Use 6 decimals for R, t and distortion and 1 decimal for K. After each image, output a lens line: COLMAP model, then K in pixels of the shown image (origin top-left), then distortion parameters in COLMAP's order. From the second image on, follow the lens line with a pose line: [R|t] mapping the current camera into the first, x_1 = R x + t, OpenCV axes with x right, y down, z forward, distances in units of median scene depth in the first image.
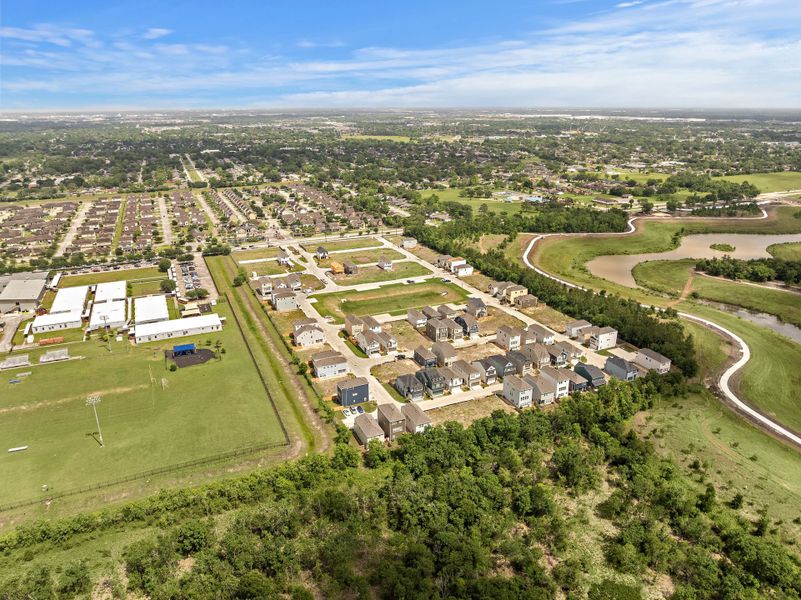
lens RADIAL K [[564.2, 0, 400.5], [0, 564.2, 300.0], [0, 0, 1]] dist [-0.045226, 0.006000]
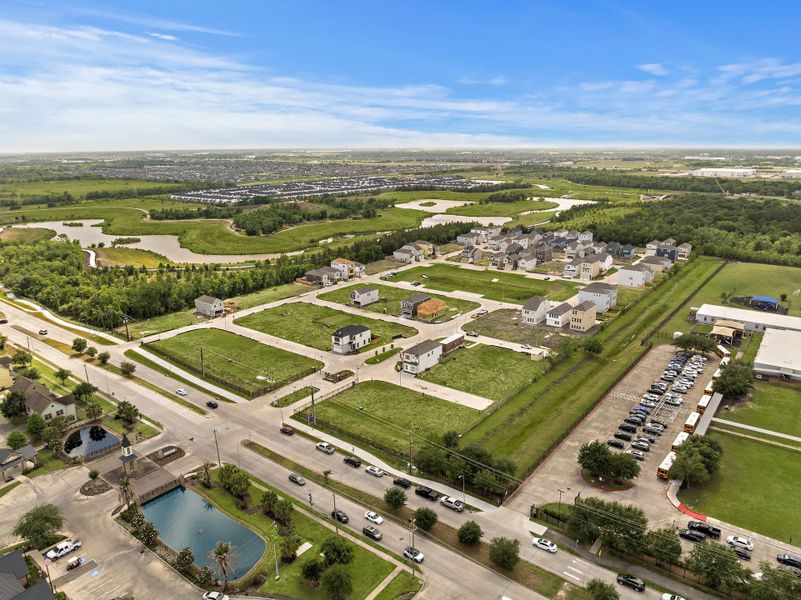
lens RADIAL K [[564.2, 0, 400.5], [0, 564.2, 300.0], [0, 0, 1]] dist [-0.045226, 0.006000]
pose [[-0.474414, -0.225446, 0.850944, -0.717749], [0.300650, 0.867031, 0.397325, -0.370410], [-0.827369, 0.444333, -0.343551, 1.484590]]
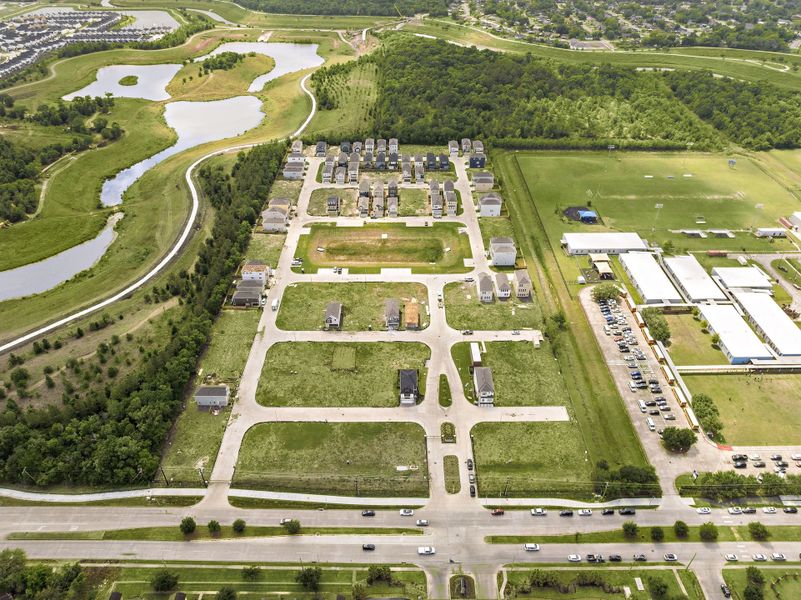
lens RADIAL K [[564.2, 0, 400.5], [0, 564.2, 300.0], [0, 0, 1]] dist [-0.045226, 0.006000]
pose [[-0.914889, -0.237407, 0.326522, -0.378703], [0.136420, 0.579426, 0.803527, -0.724379], [-0.379959, 0.779682, -0.497723, 1.603280]]
